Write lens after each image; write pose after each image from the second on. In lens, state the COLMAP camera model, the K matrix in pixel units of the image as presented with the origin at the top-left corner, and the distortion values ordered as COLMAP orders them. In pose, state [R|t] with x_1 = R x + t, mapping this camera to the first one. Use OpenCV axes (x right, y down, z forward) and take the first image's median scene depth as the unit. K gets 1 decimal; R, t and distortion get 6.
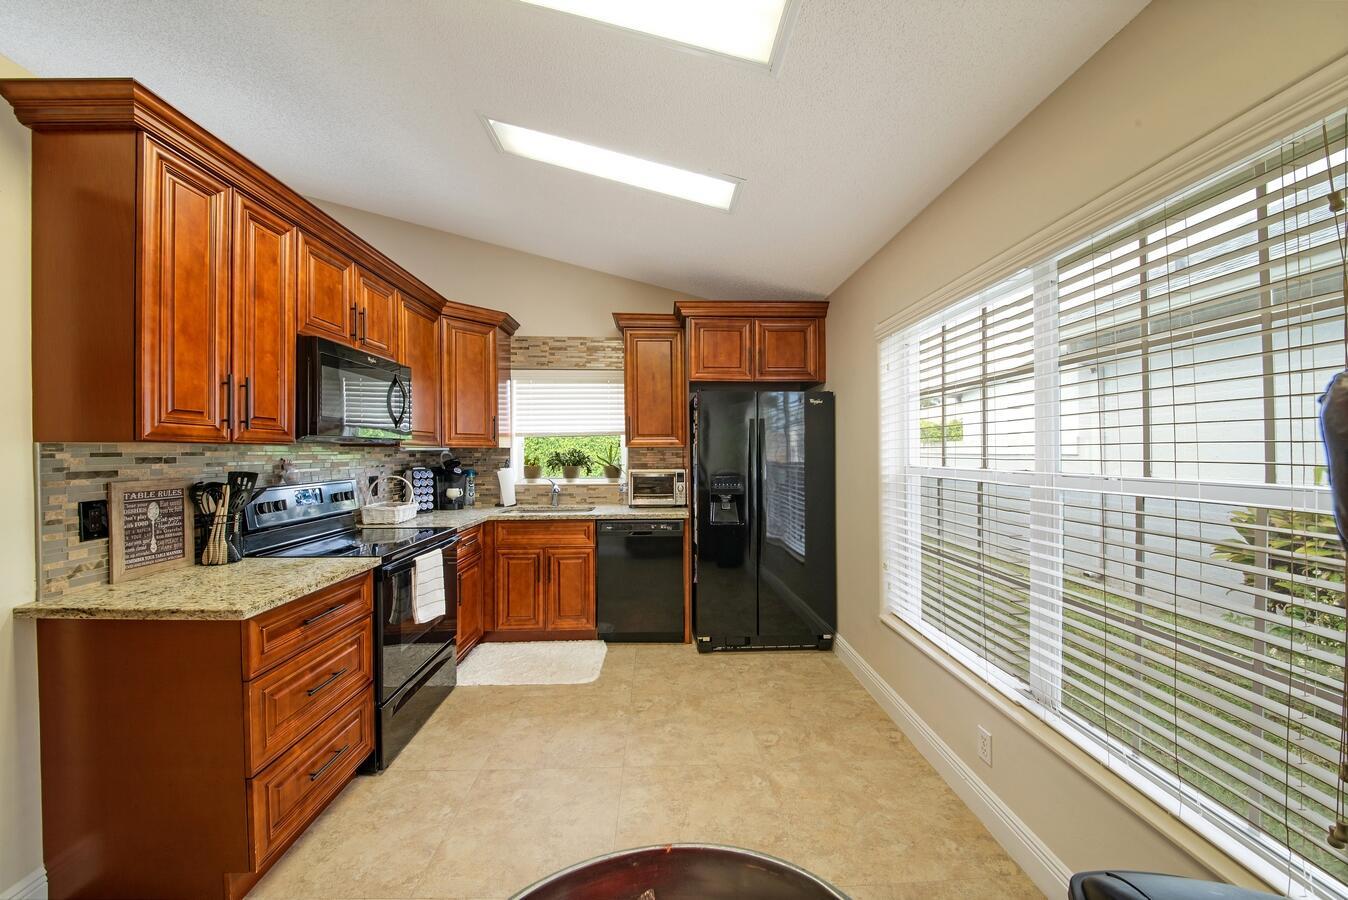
lens RADIAL K [[452.5, 0, 669.4], [0, 452.5, 443.2], [0, 0, 1]] dist [0.002139, -0.000070]
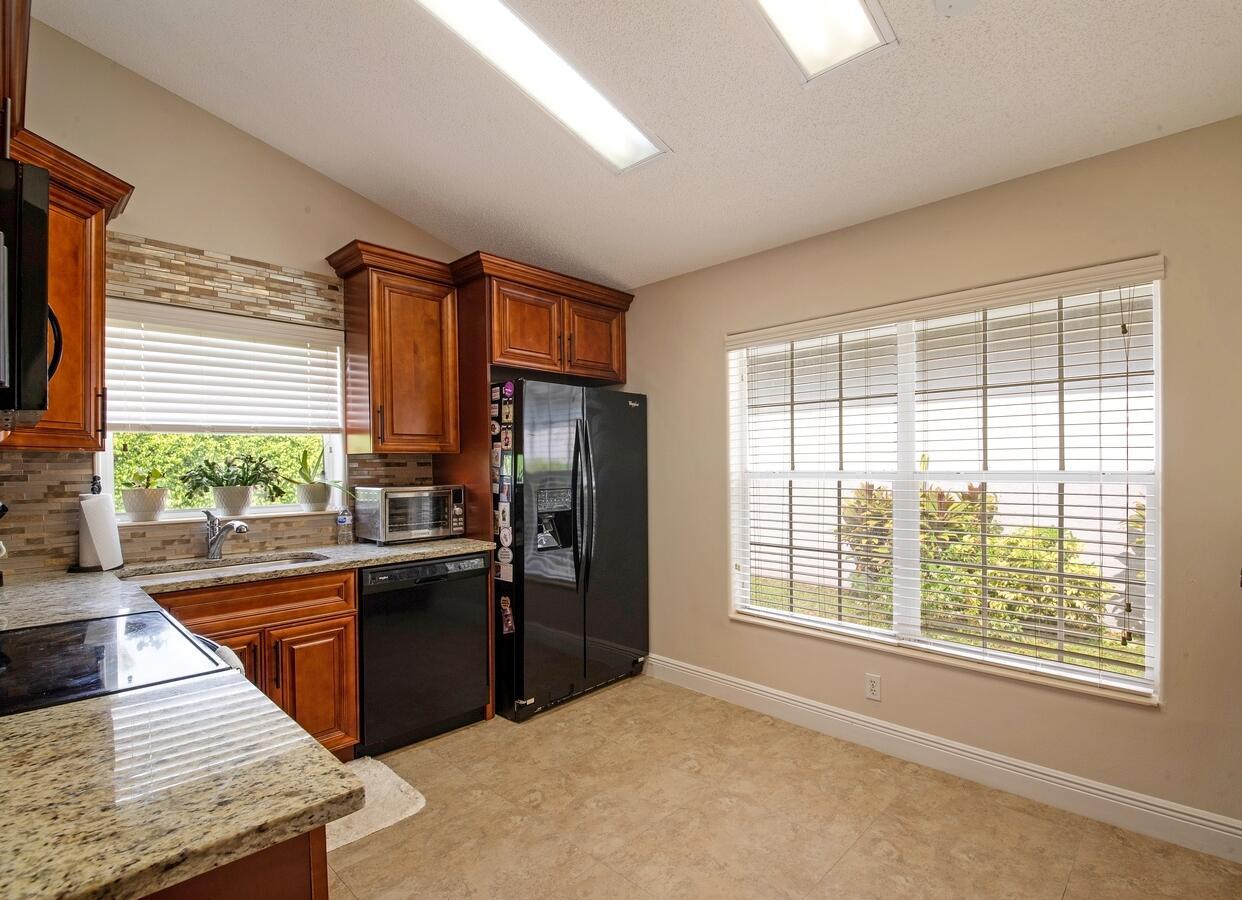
lens RADIAL K [[599.8, 0, 622.0], [0, 599.8, 459.4], [0, 0, 1]] dist [0.002096, -0.001112]
pose [[0.702642, 0.000283, 0.711543, -0.510815], [-0.008459, 0.999933, 0.007956, 0.008993], [-0.711493, -0.011609, 0.702597, 0.161119]]
